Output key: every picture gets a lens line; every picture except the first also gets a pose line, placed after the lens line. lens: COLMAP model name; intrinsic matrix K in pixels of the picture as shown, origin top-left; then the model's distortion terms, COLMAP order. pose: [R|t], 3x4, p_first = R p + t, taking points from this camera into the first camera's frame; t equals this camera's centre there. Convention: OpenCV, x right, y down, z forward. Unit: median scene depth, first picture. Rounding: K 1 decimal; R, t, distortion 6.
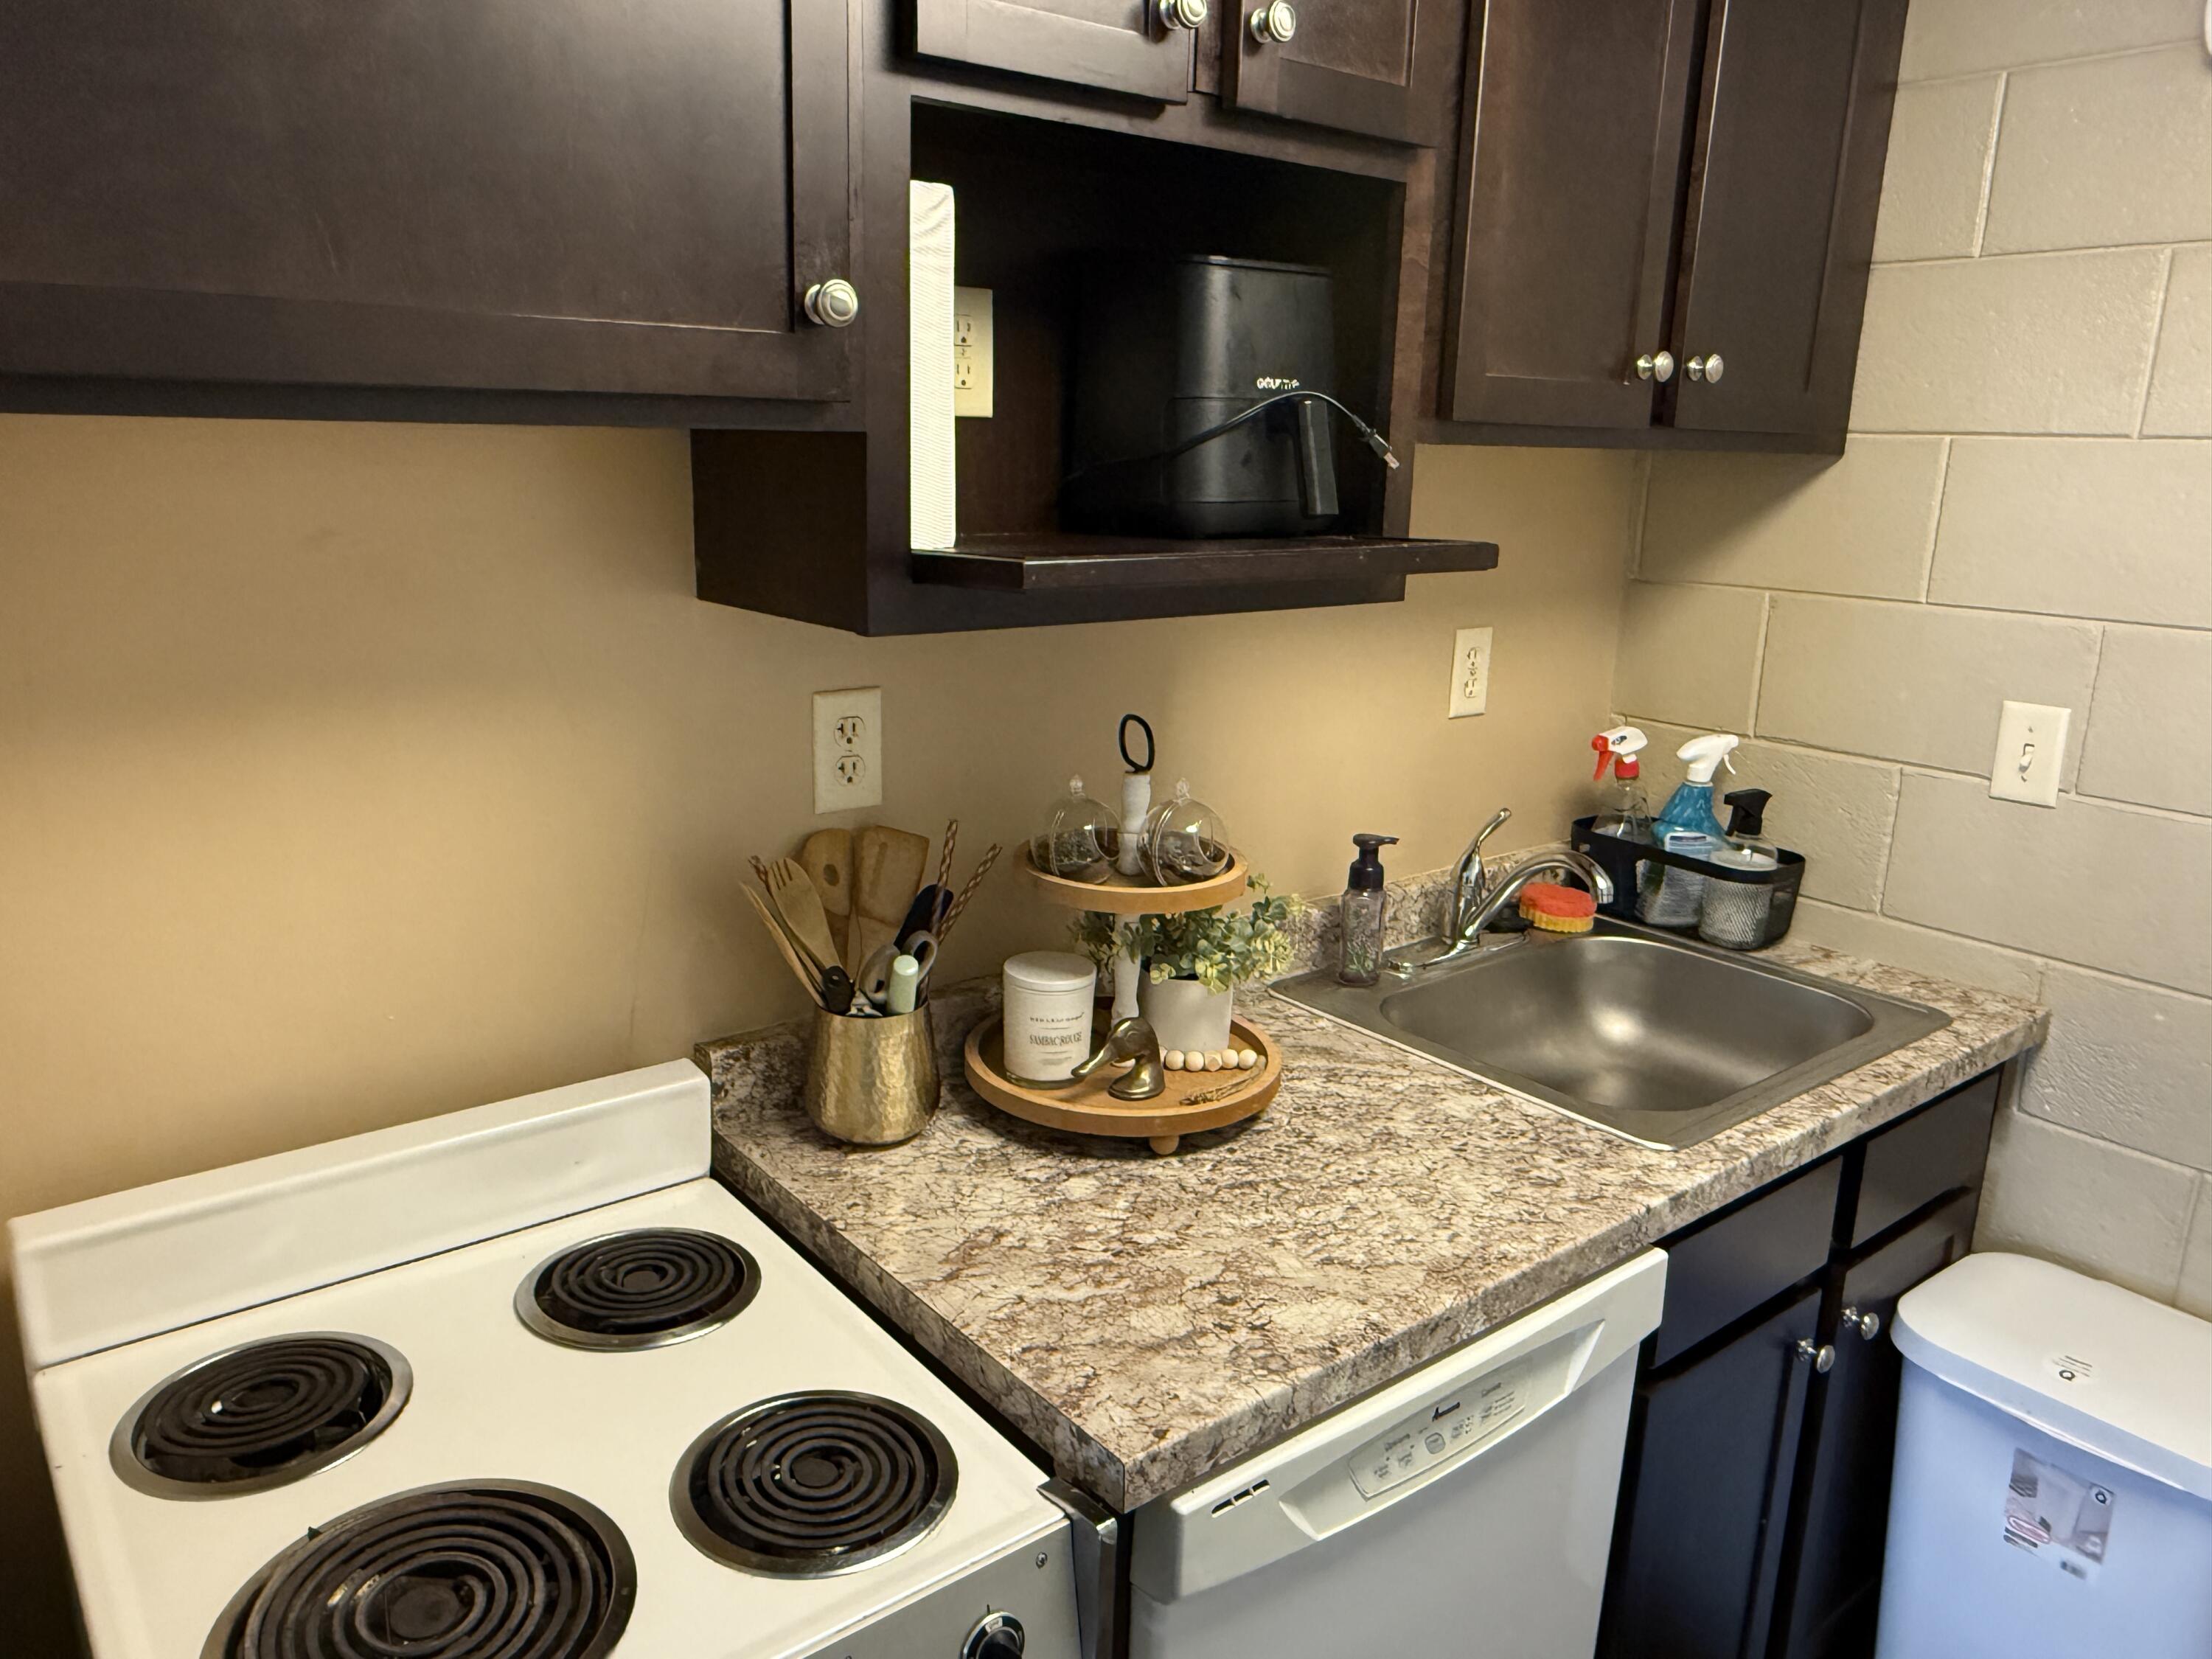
lens RADIAL K [[1586.9, 0, 1106.0], [0, 1586.9, 829.5], [0, 0, 1]] dist [0.007861, 0.007458]
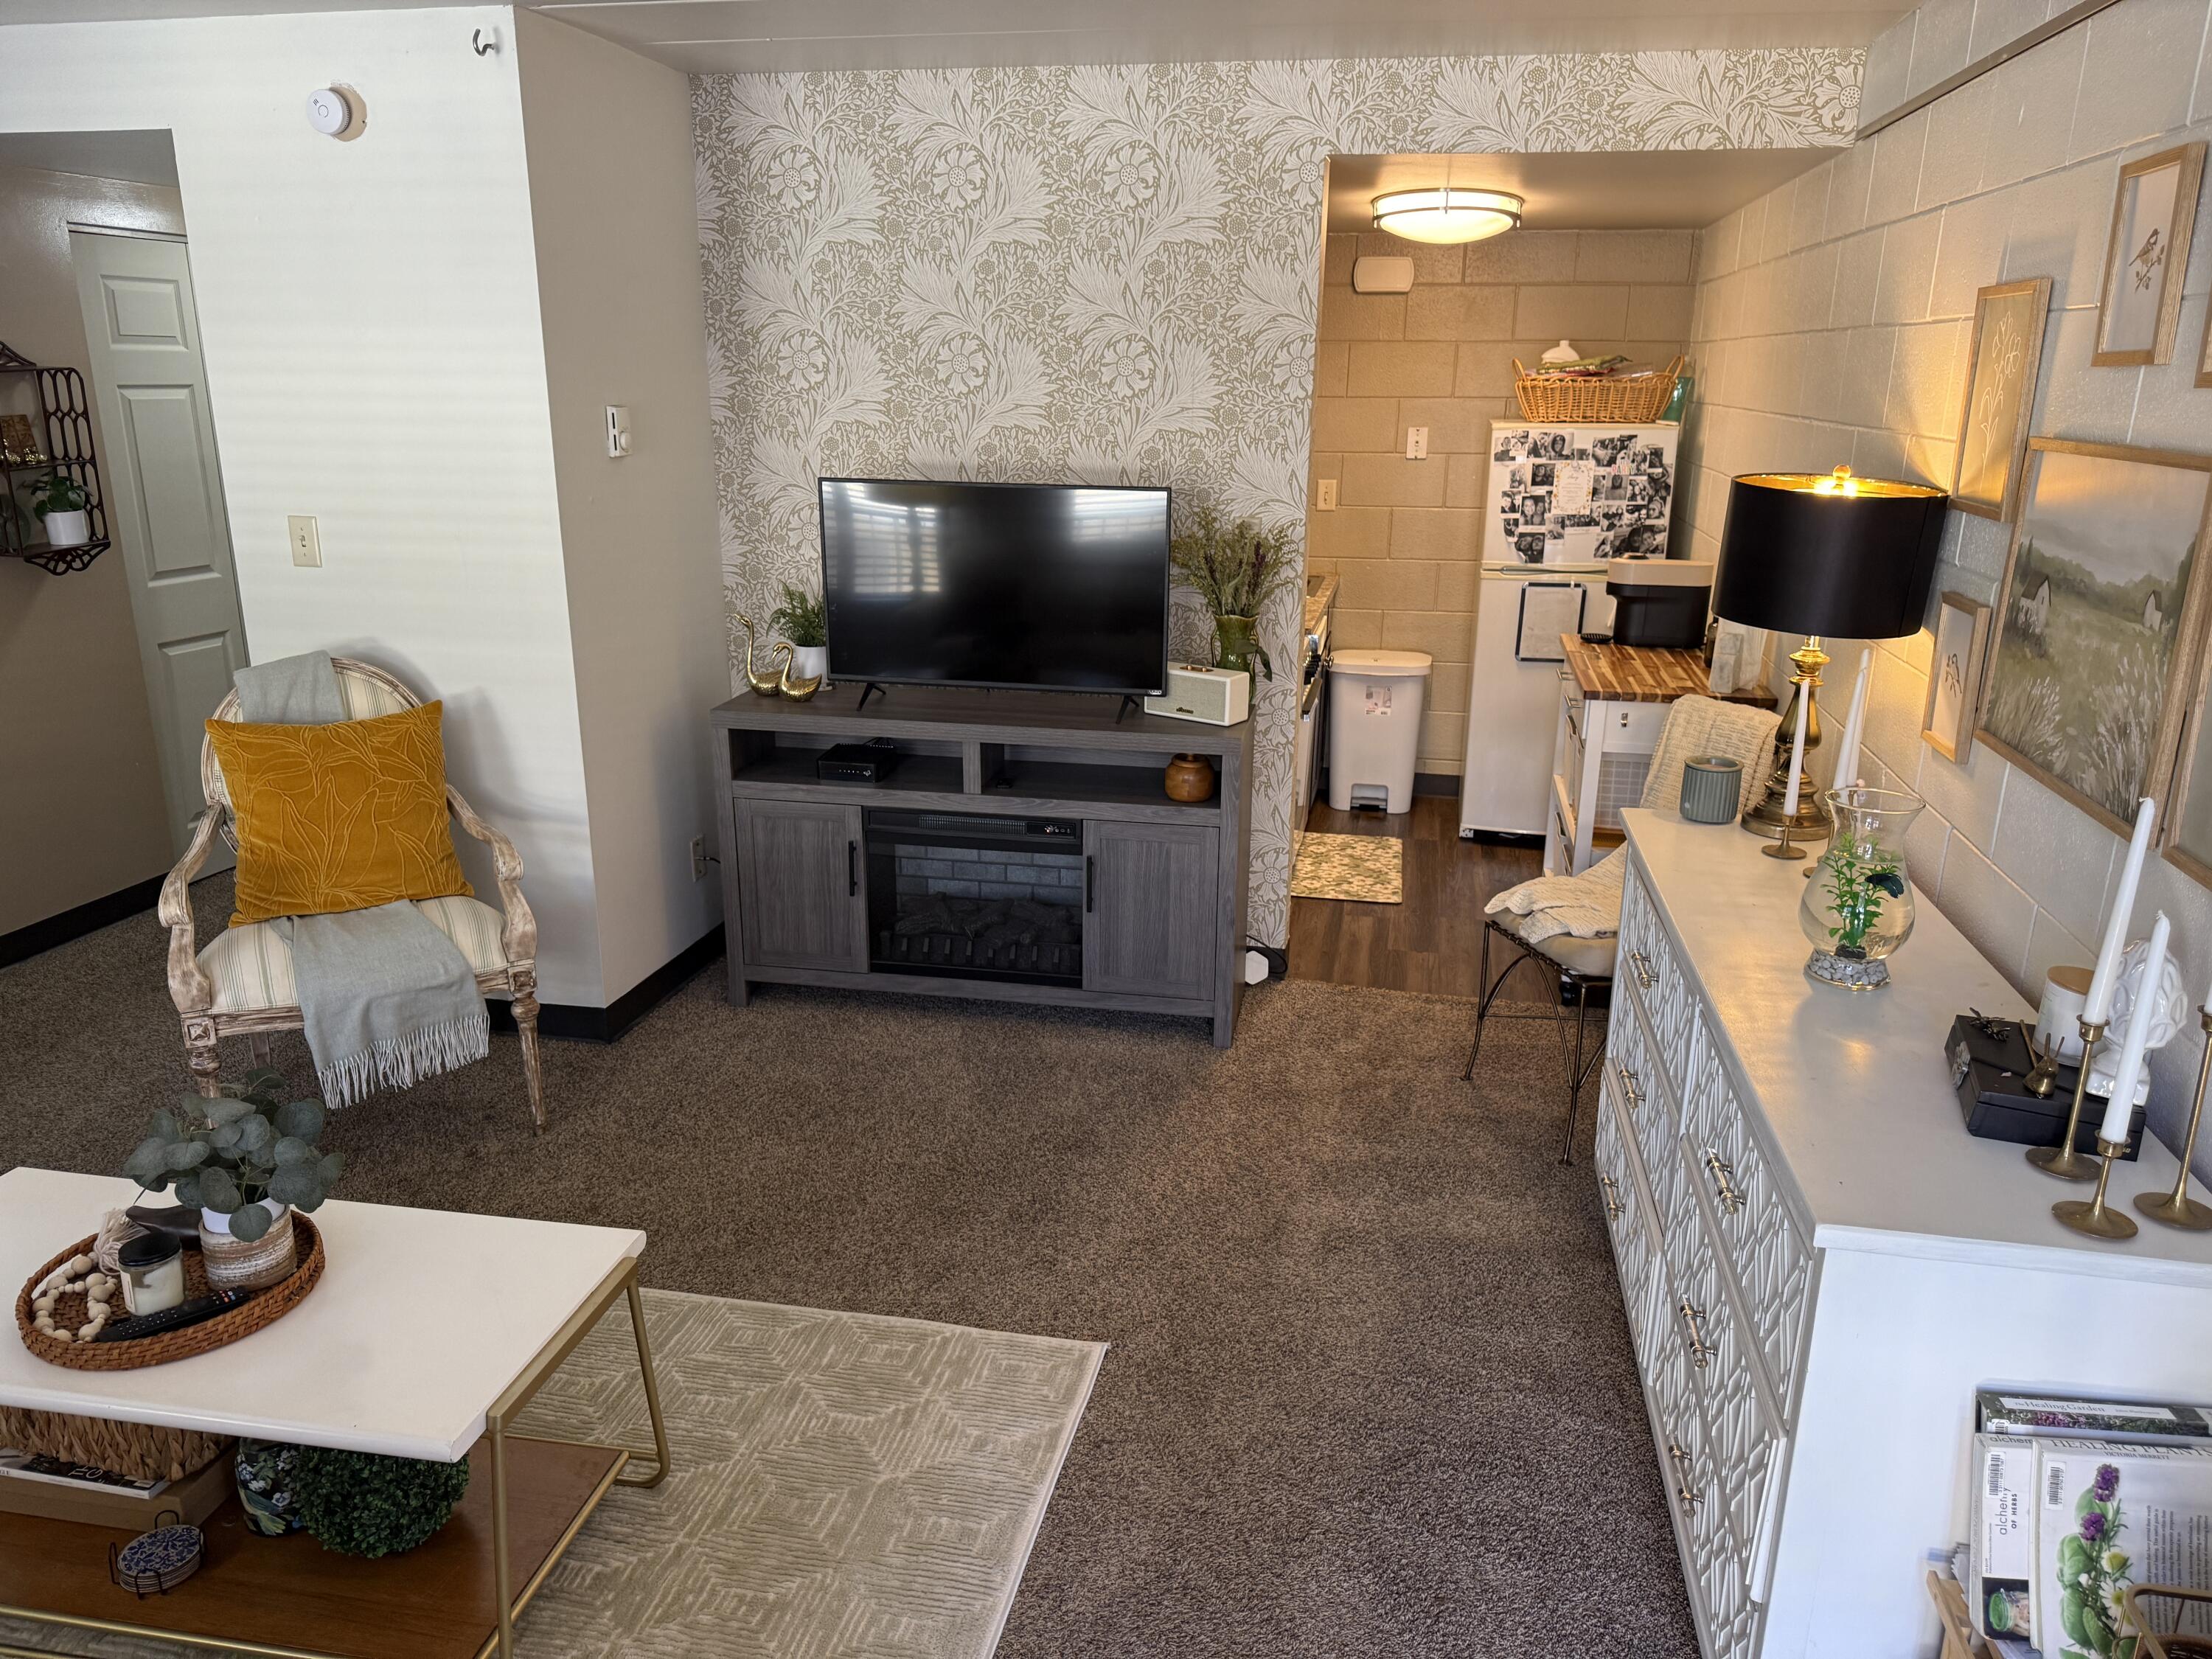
lens RADIAL K [[1556.5, 0, 1106.0], [0, 1556.5, 829.5], [0, 0, 1]] dist [0.109803, -0.148555]
pose [[0.769418, -0.197106, 0.607574, -2.086495], [0.166012, 0.980218, 0.107764, 0.230930], [-0.616795, 0.017949, 0.786919, -1.400324]]
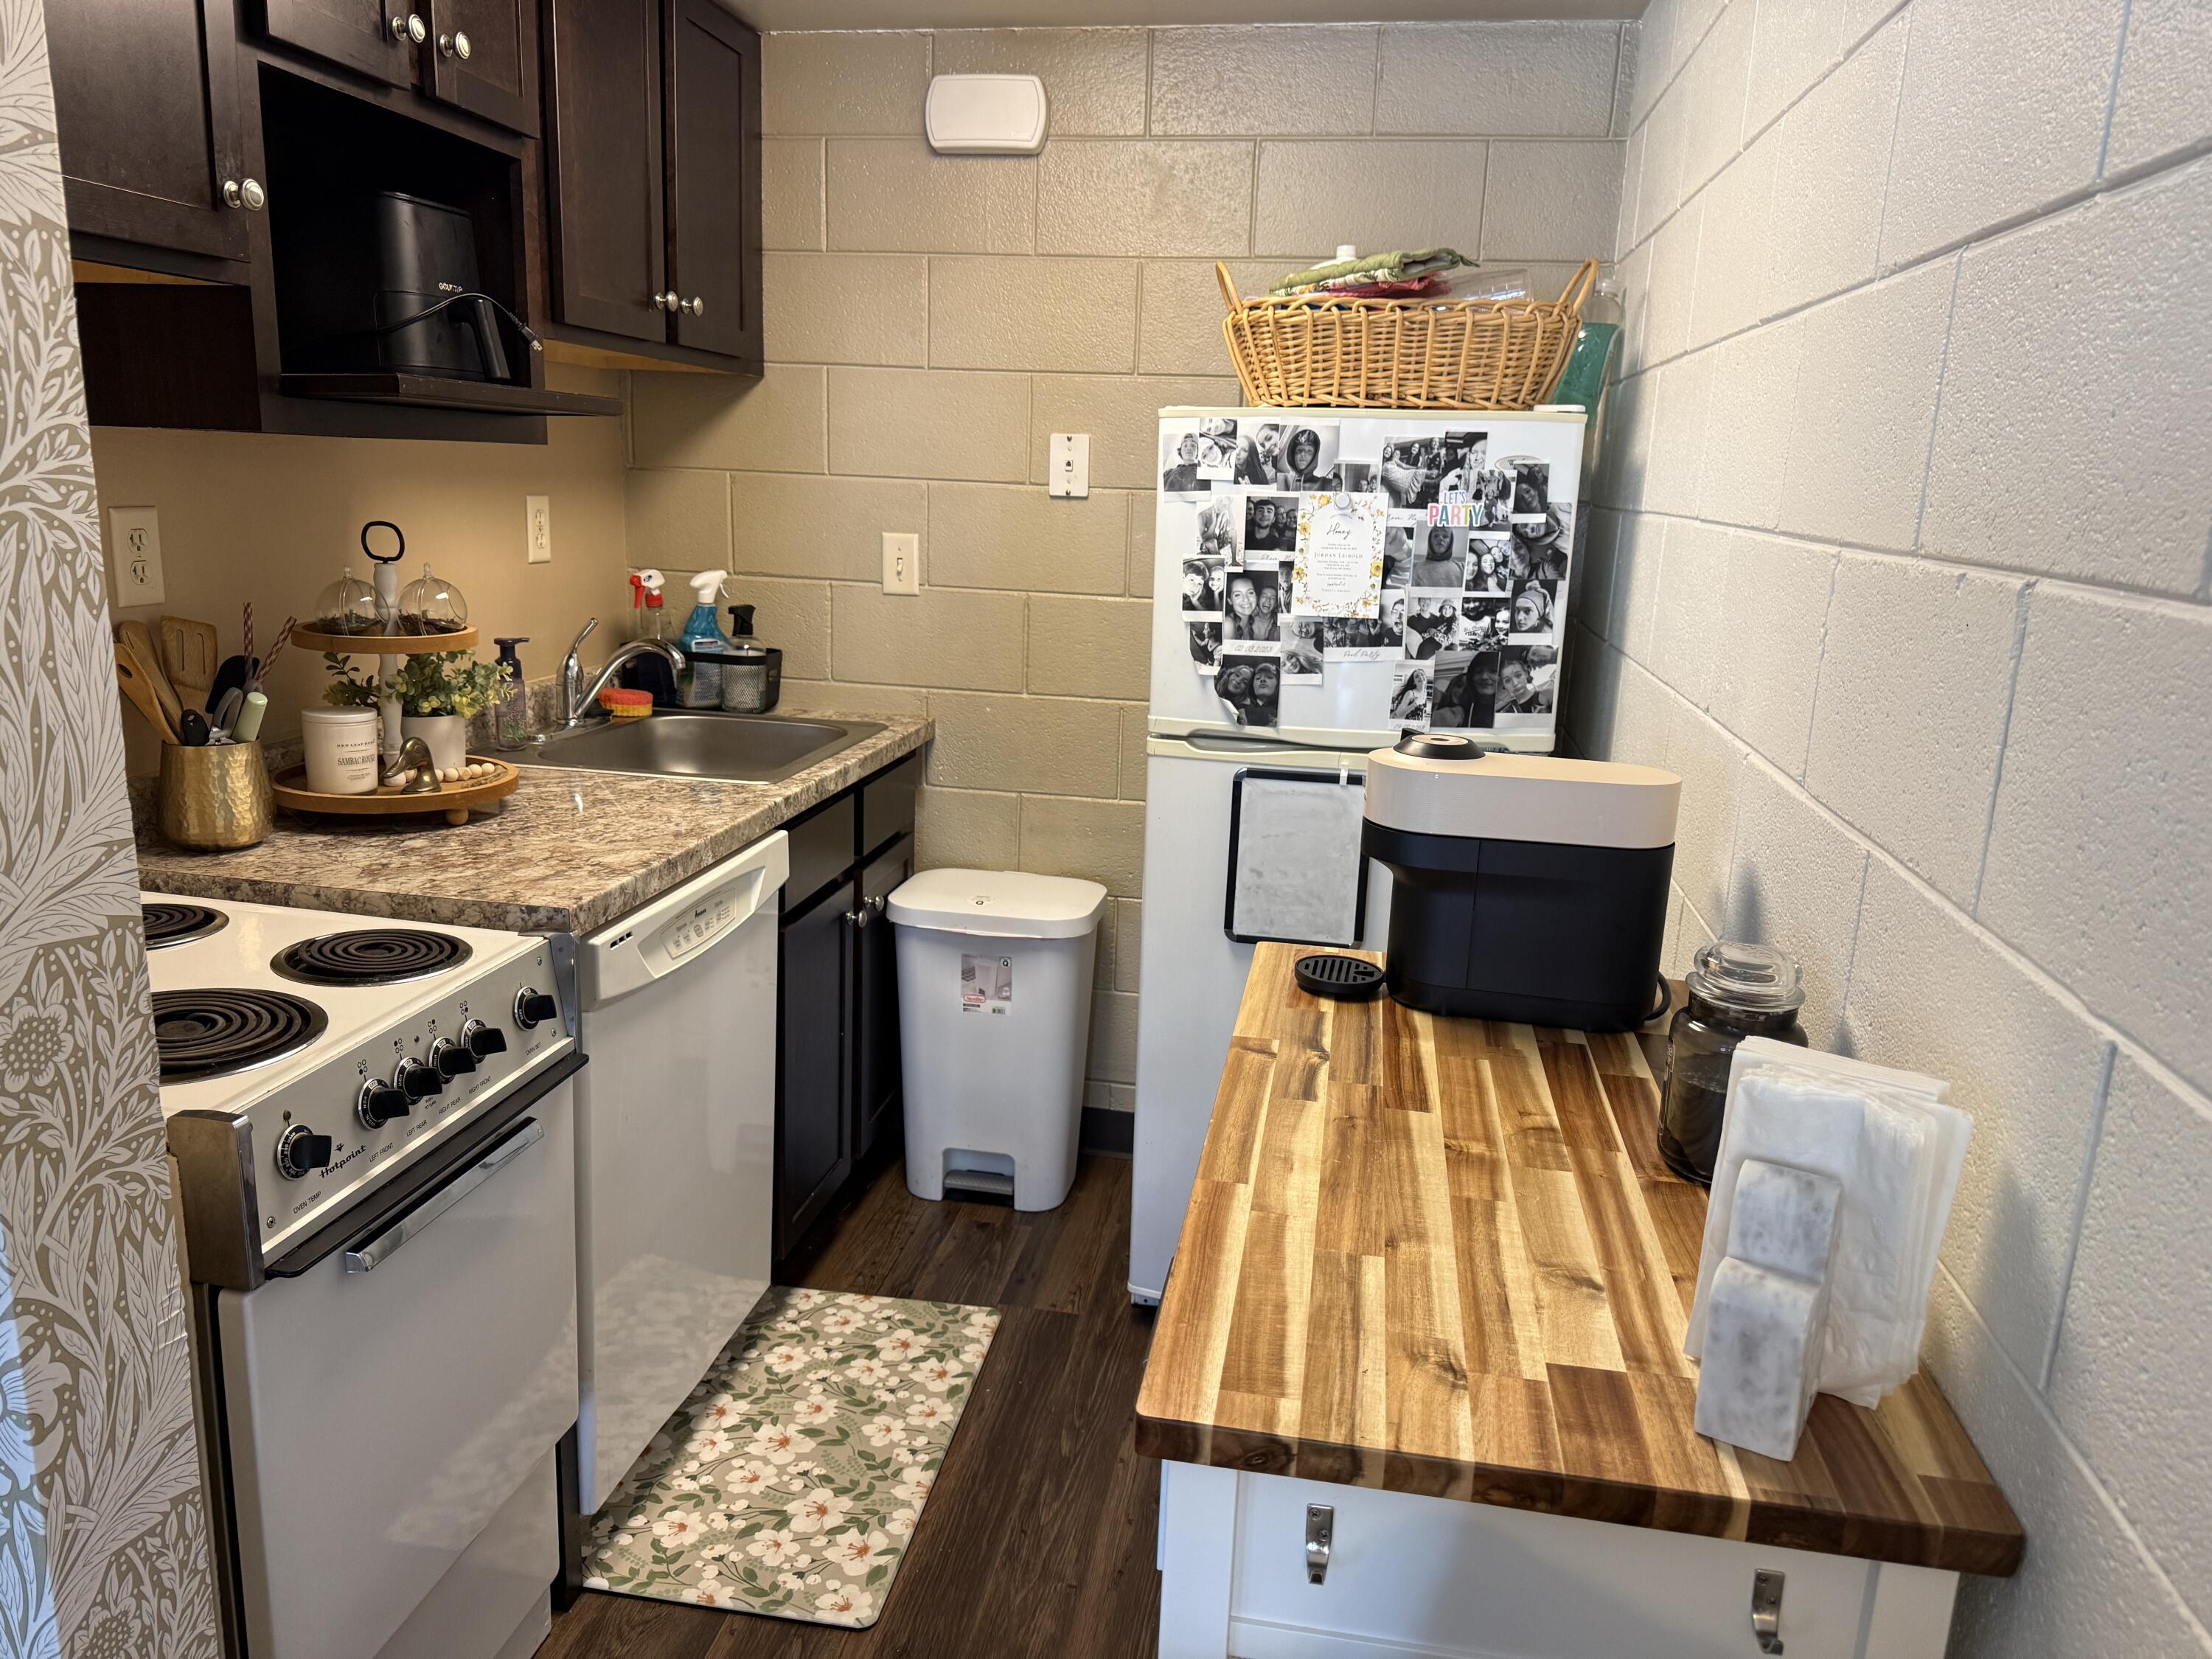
lens RADIAL K [[1535.3, 0, 1100.0], [0, 1535.3, 810.2], [0, 0, 1]] dist [0.141416, -0.188660]
pose [[0.755609, -0.144123, 0.638970, -0.361453], [0.147569, 0.987871, 0.048313, 0.176600], [-0.638183, 0.057786, 0.767713, -0.386521]]
